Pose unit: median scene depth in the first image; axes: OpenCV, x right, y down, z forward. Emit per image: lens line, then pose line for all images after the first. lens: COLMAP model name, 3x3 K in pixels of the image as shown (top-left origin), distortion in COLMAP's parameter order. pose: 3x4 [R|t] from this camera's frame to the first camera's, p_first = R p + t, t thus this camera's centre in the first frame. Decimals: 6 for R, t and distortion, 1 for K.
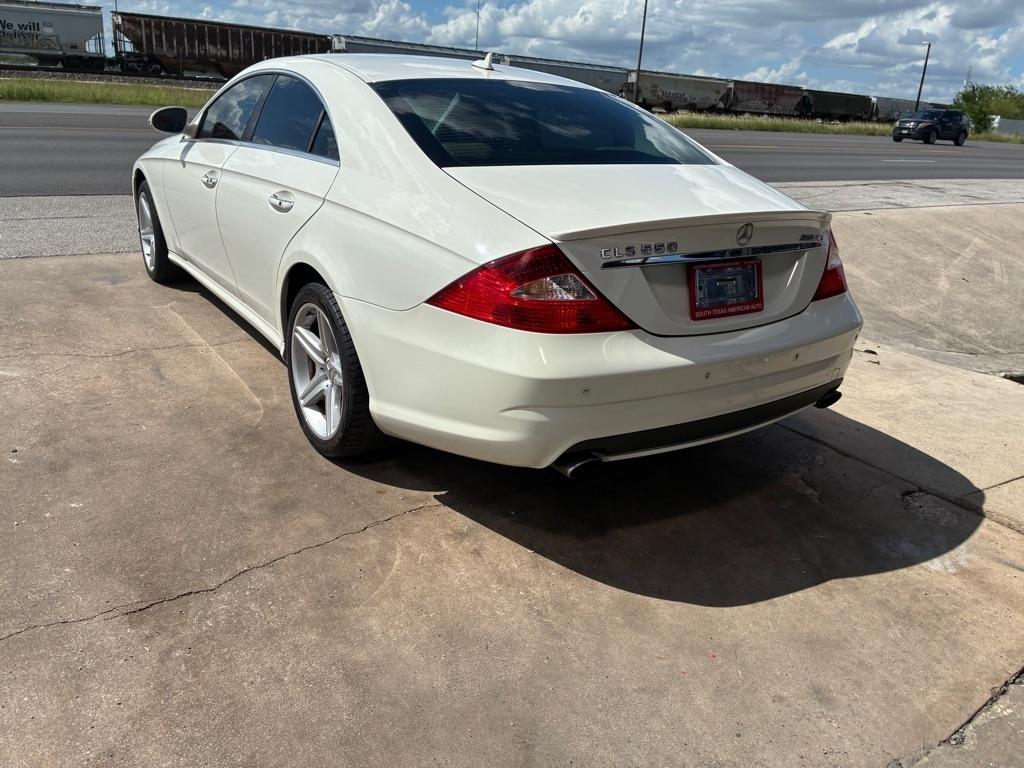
lens RADIAL K [[781.6, 0, 502.4], [0, 781.6, 384.4], [0, 0, 1]] dist [0.063941, -0.094363]
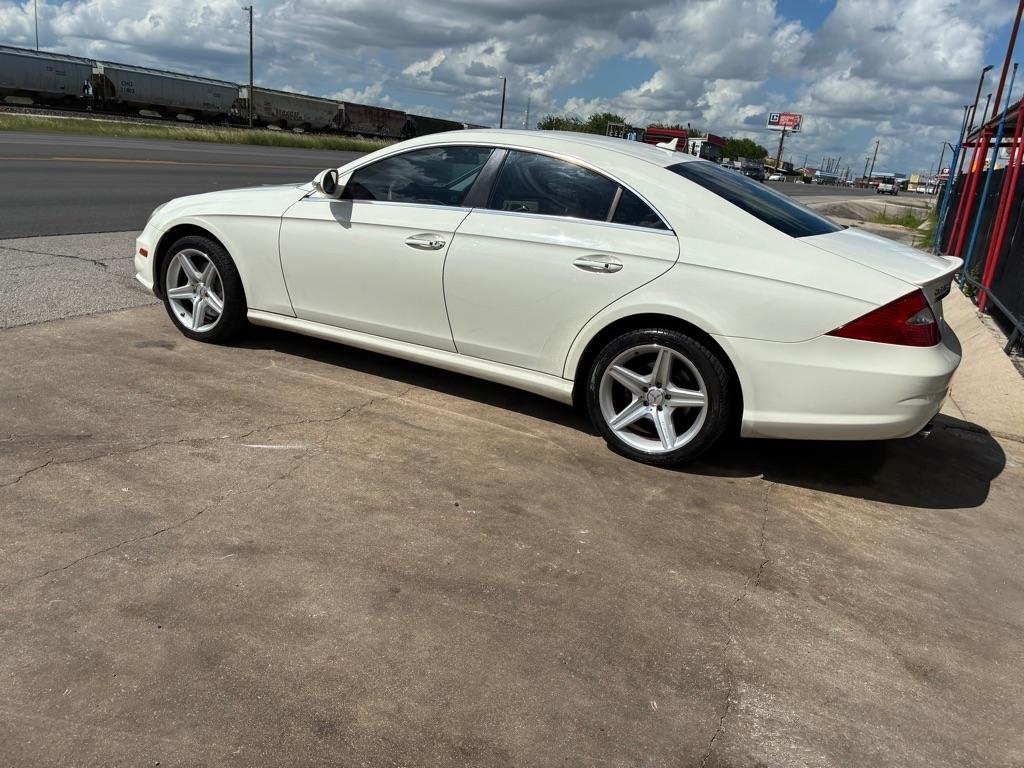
lens RADIAL K [[781.6, 0, 515.8], [0, 781.6, 398.1], [0, 0, 1]] dist [0.063941, -0.094363]
pose [[0.875674, -0.124599, 0.466552, -0.854387], [0.126263, 0.991606, 0.027839, -0.067644], [-0.466104, 0.034530, 0.884056, 0.003275]]
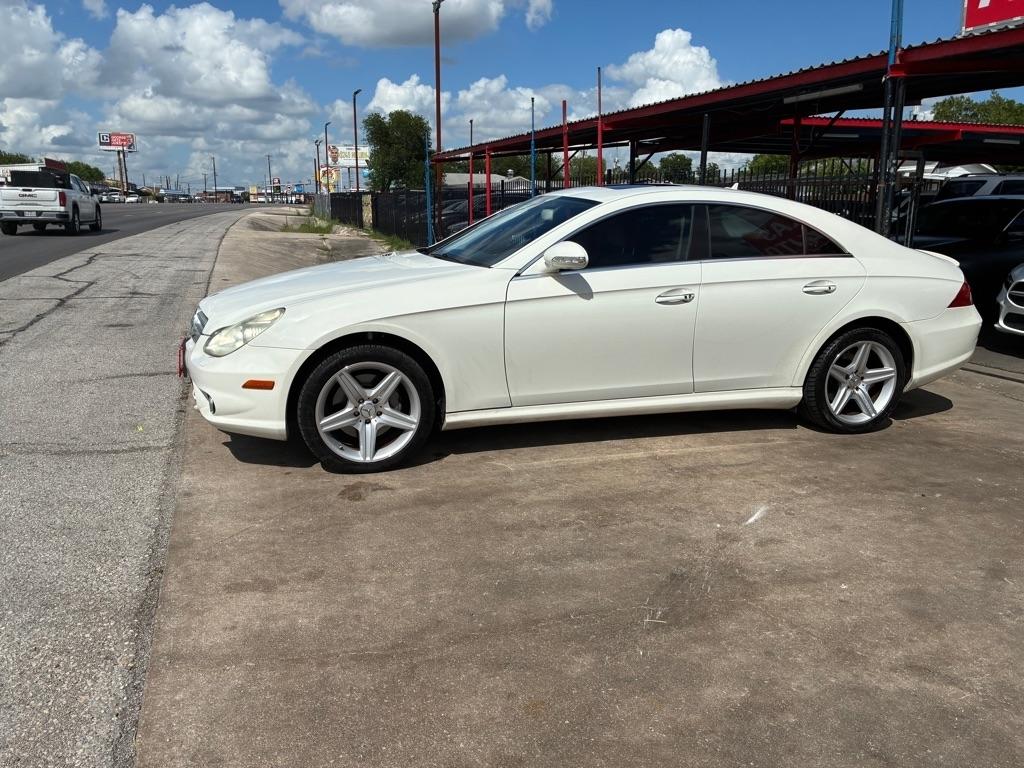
lens RADIAL K [[781.6, 0, 509.0], [0, 781.6, 375.6], [0, 0, 1]] dist [0.063941, -0.094363]
pose [[0.279971, -0.263418, 0.923161, -1.637477], [0.334064, 0.928251, 0.163557, -0.454745], [-0.900010, 0.262604, 0.347882, 0.921806]]
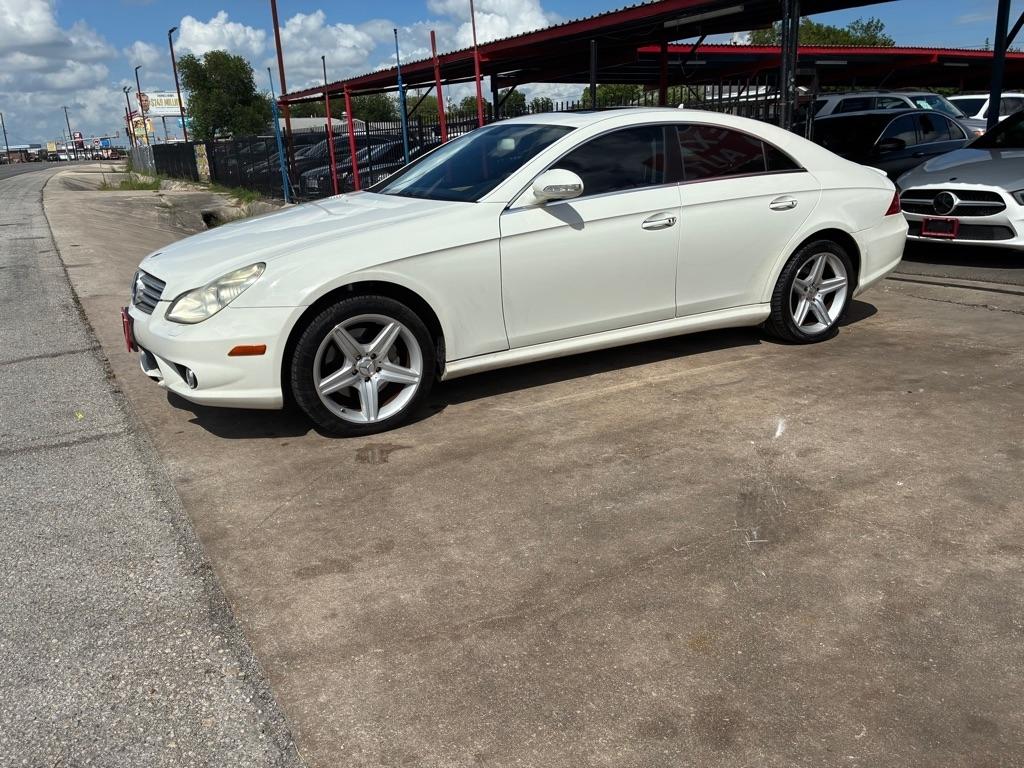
lens RADIAL K [[781.6, 0, 515.7], [0, 781.6, 379.7], [0, 0, 1]] dist [0.063941, -0.094363]
pose [[0.071134, -0.350370, 0.933906, -1.628975], [0.379351, 0.875426, 0.299536, -0.513259], [-0.922514, 0.332971, 0.195186, 1.130957]]
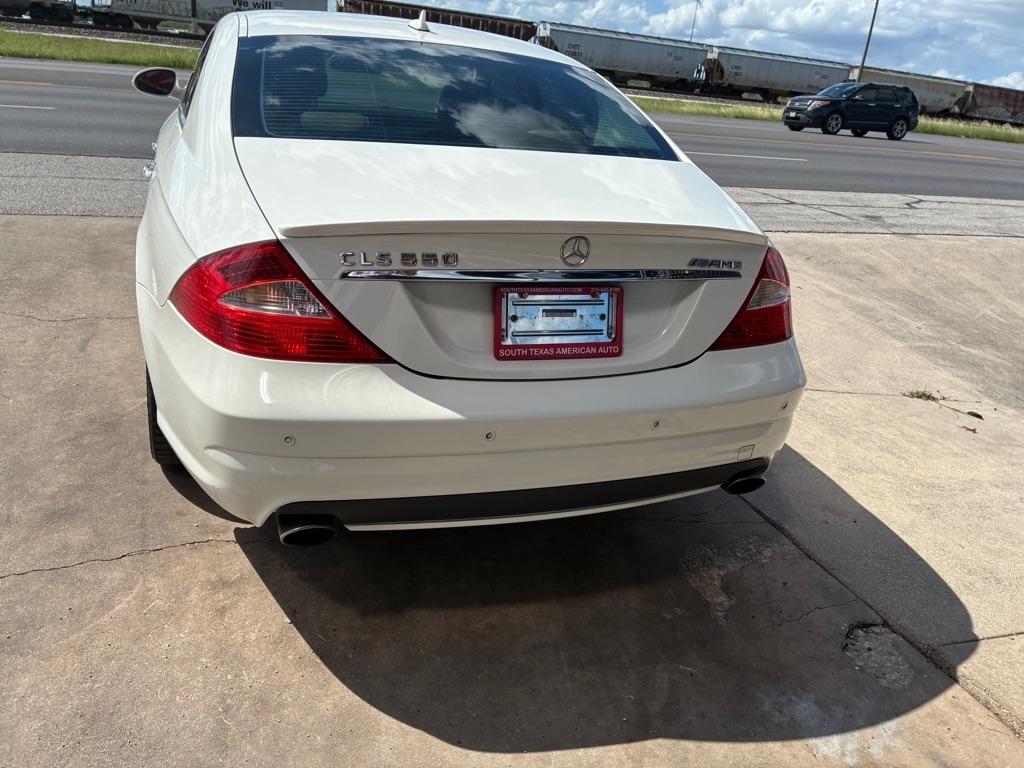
lens RADIAL K [[781.6, 0, 499.6], [0, 781.6, 388.0], [0, 0, 1]] dist [0.063941, -0.094363]
pose [[0.967297, 0.124610, -0.220929, 0.286046], [-0.121308, 0.992205, 0.028507, -0.052978], [0.222759, -0.000774, 0.974873, 0.190413]]
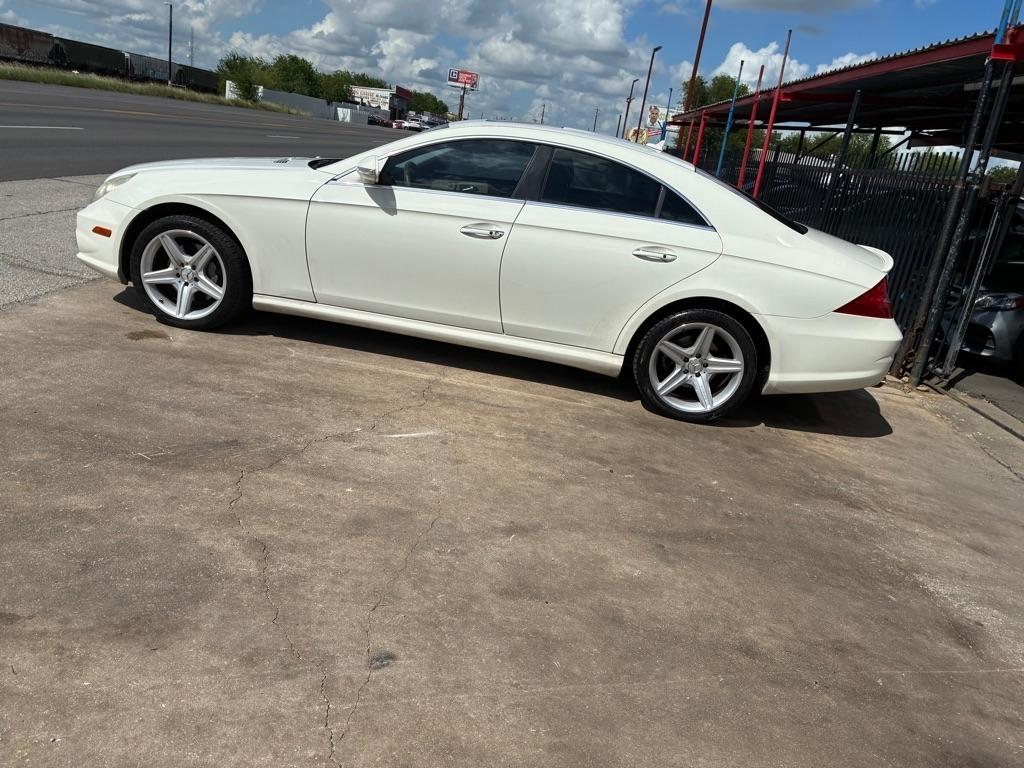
lens RADIAL K [[781.6, 0, 509.8], [0, 781.6, 393.4], [0, 0, 1]] dist [0.063941, -0.094363]
pose [[0.630949, -0.203970, 0.748532, -1.349329], [0.155006, 0.978510, 0.135980, -0.192696], [-0.760182, 0.030231, 0.649007, 0.257426]]
